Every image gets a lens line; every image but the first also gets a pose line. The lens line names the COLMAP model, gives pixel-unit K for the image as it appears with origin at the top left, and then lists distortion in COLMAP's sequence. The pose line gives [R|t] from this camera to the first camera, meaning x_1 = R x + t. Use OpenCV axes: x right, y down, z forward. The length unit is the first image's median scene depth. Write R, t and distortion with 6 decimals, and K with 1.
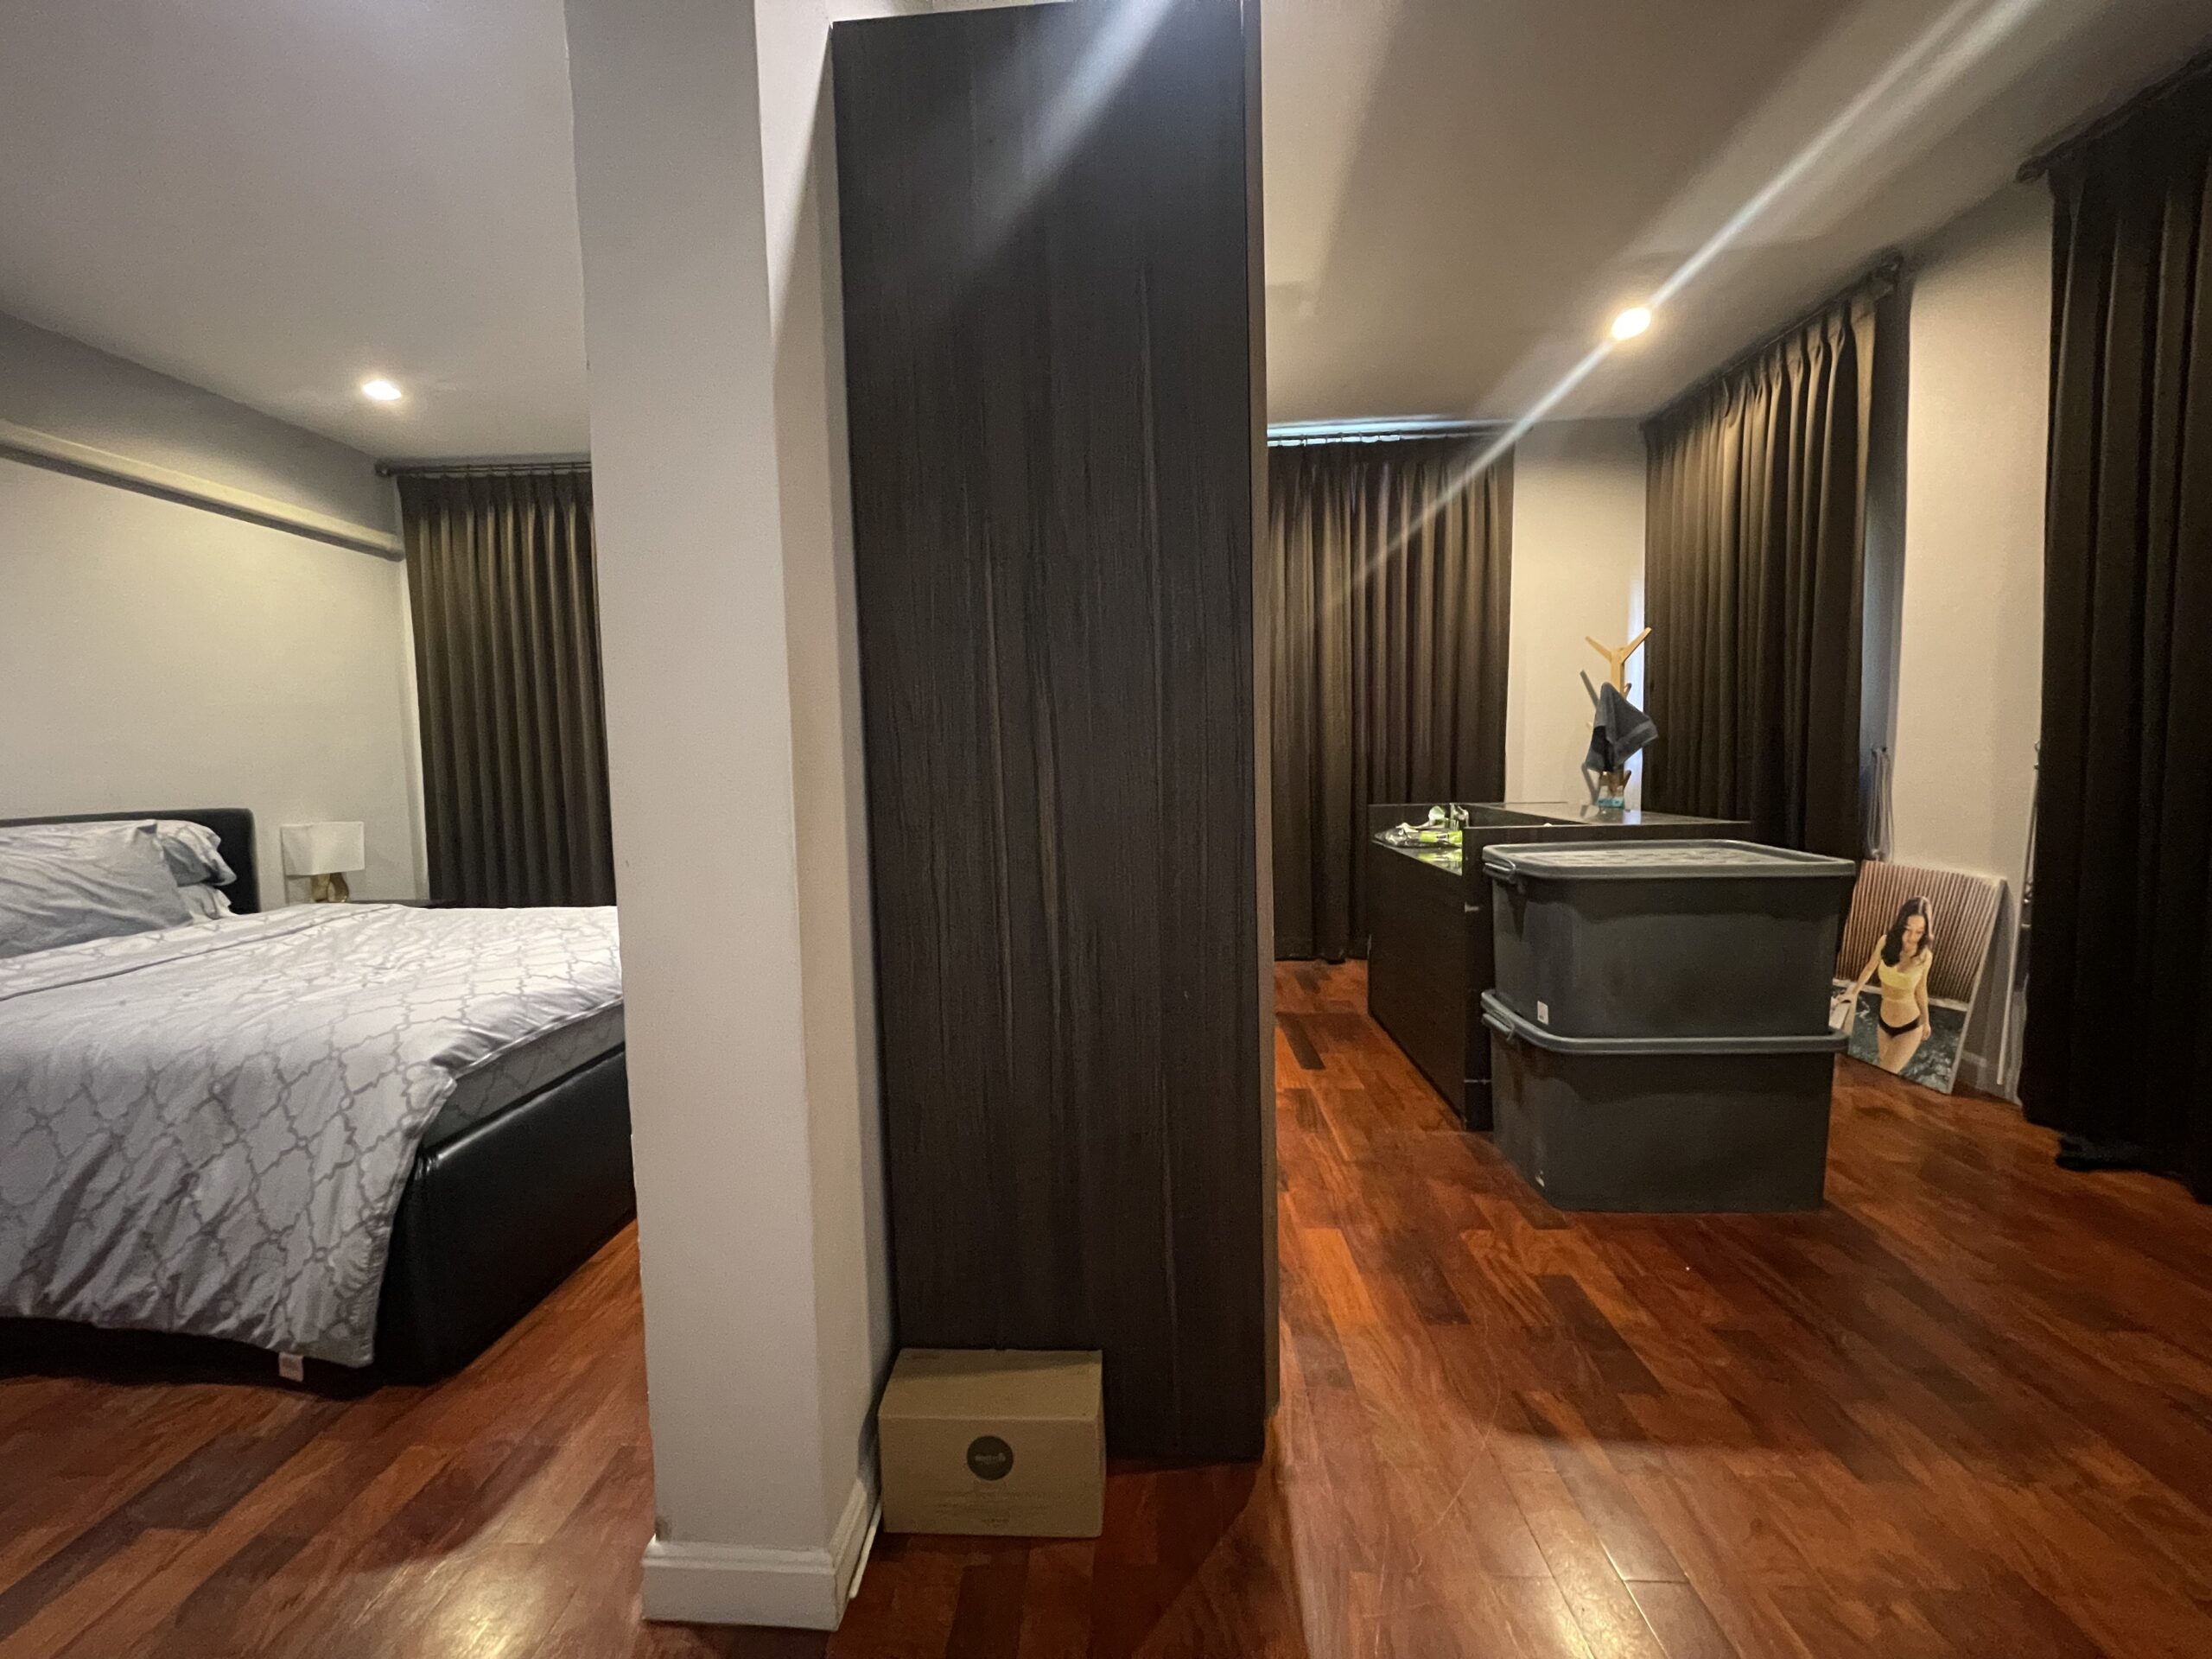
lens RADIAL K [[893.7, 0, 1096.1], [0, 893.7, 825.4], [0, 0, 1]] dist [0.001467, -0.000718]
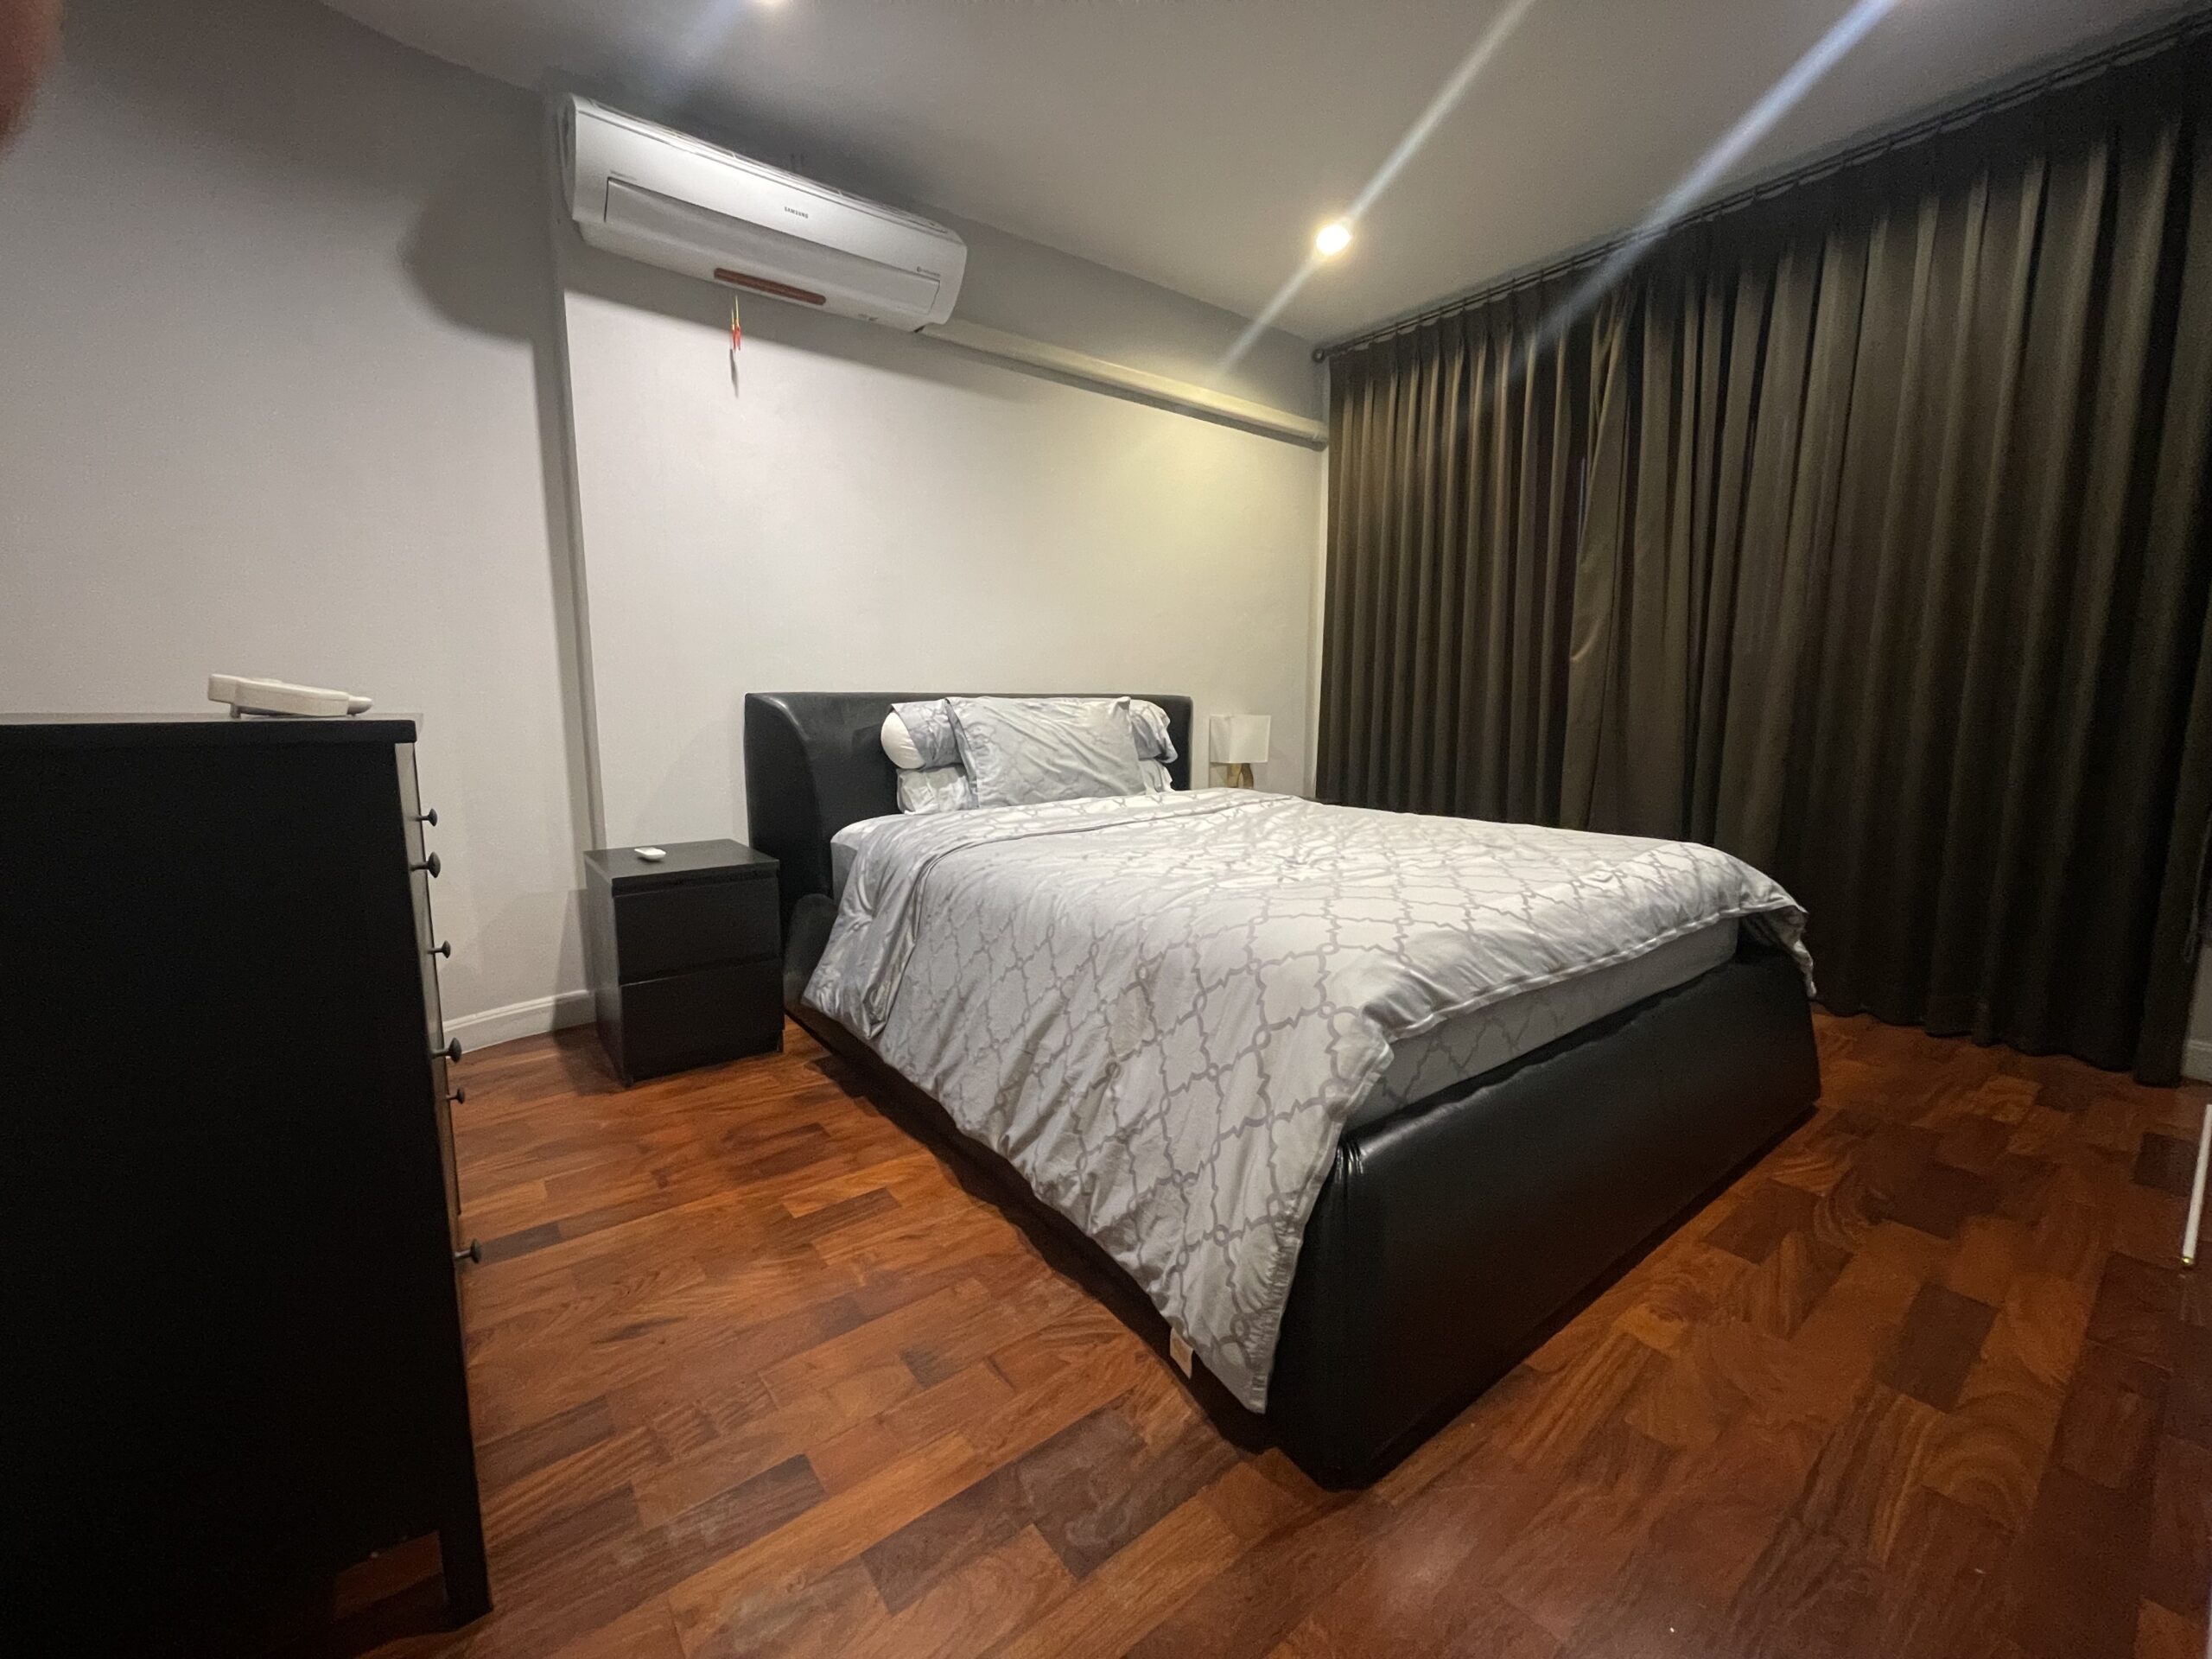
lens RADIAL K [[893.7, 0, 1097.2], [0, 893.7, 823.0], [0, 0, 1]] dist [0.001467, -0.000718]
pose [[0.651840, 0.117818, -0.749148, -0.398106], [-0.067155, 0.992945, 0.097727, 0.072874], [0.755377, -0.013393, 0.655154, 0.419743]]
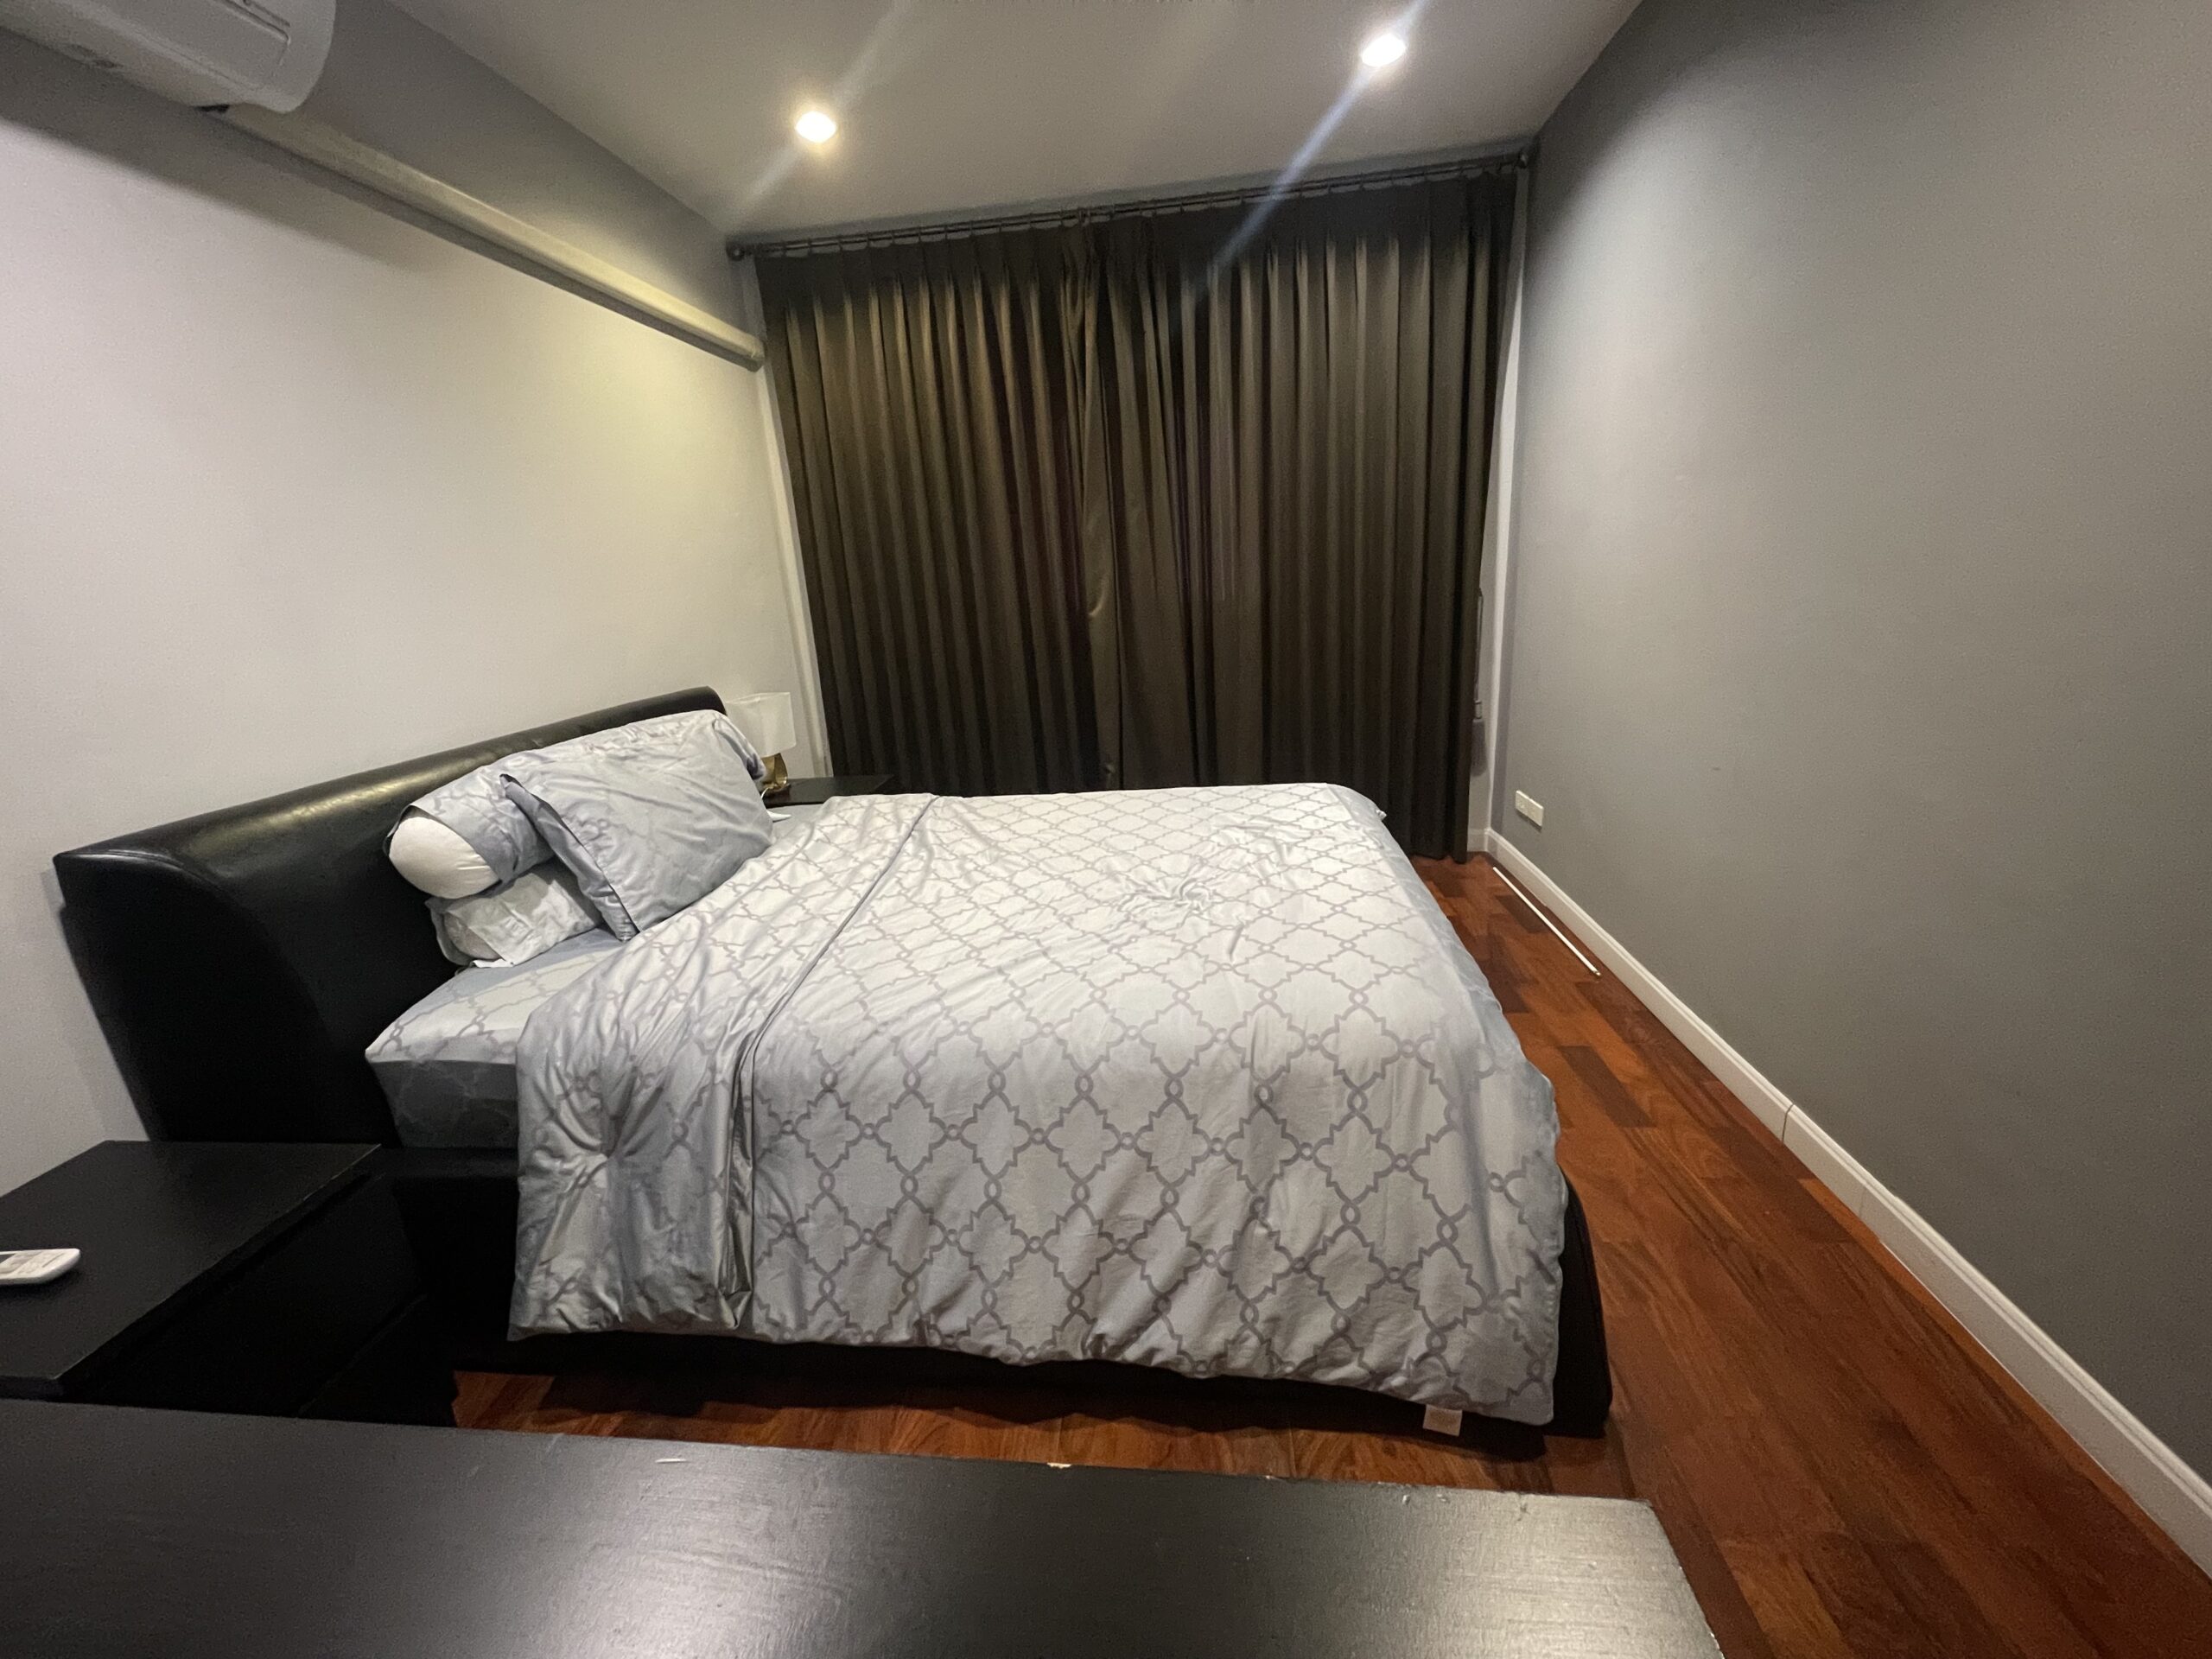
lens RADIAL K [[893.7, 0, 1084.1], [0, 893.7, 822.2], [0, 0, 1]] dist [0.001467, -0.000718]
pose [[0.997783, -0.034425, -0.056954, -1.103244], [0.045530, 0.977299, 0.206914, -0.108125], [0.048538, -0.209049, 0.976700, 0.285447]]
